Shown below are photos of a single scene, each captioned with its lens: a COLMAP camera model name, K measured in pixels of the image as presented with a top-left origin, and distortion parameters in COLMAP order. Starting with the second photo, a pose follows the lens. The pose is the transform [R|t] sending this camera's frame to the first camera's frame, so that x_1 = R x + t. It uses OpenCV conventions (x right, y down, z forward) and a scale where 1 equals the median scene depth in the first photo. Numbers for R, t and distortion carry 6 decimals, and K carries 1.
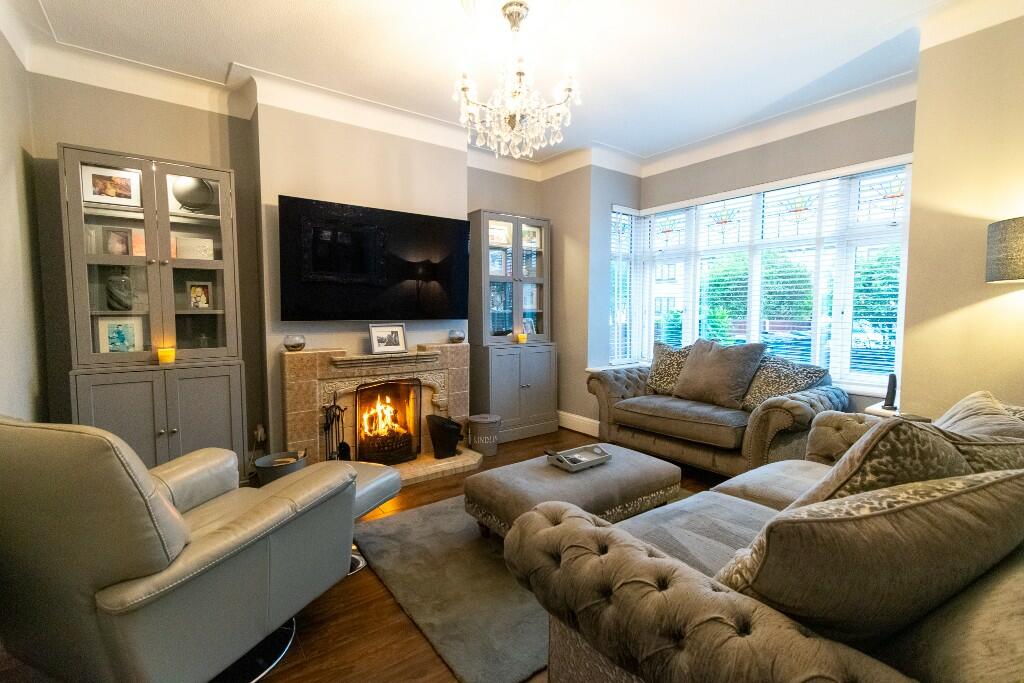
lens RADIAL K [[451.6, 0, 509.8], [0, 451.6, 340.4], [0, 0, 1]] dist [0.000373, 0.000988]
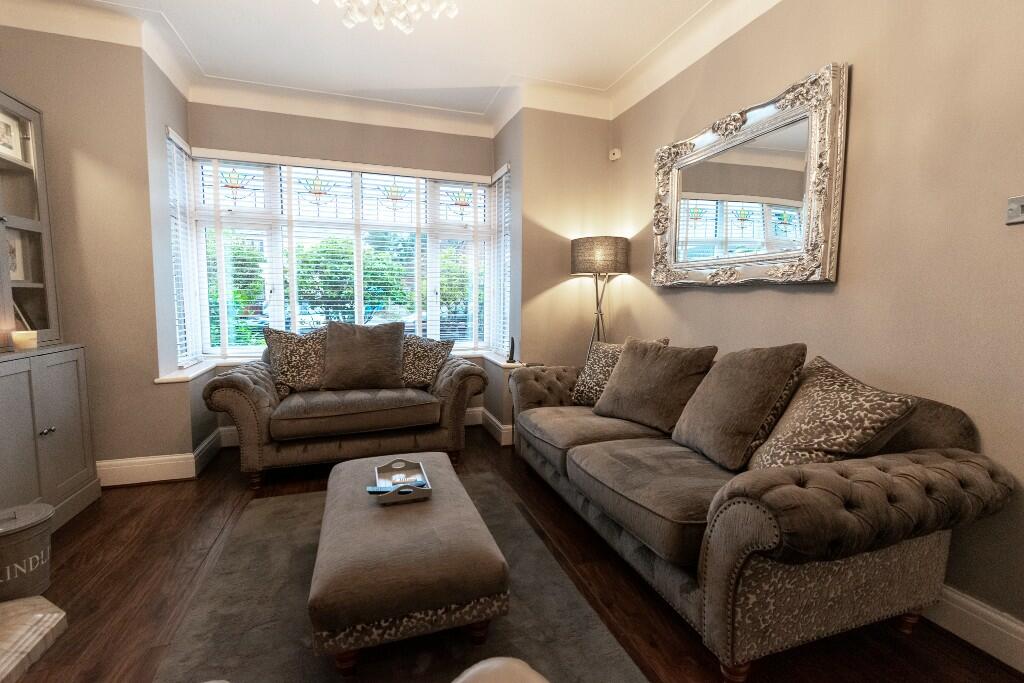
lens RADIAL K [[451.6, 0, 510.1], [0, 451.6, 338.2], [0, 0, 1]] dist [0.000373, 0.000988]
pose [[0.304537, -0.084219, 0.948770, -0.321072], [0.055200, 0.995970, 0.070691, -0.013802], [-0.950900, 0.030844, 0.307959, 0.389659]]
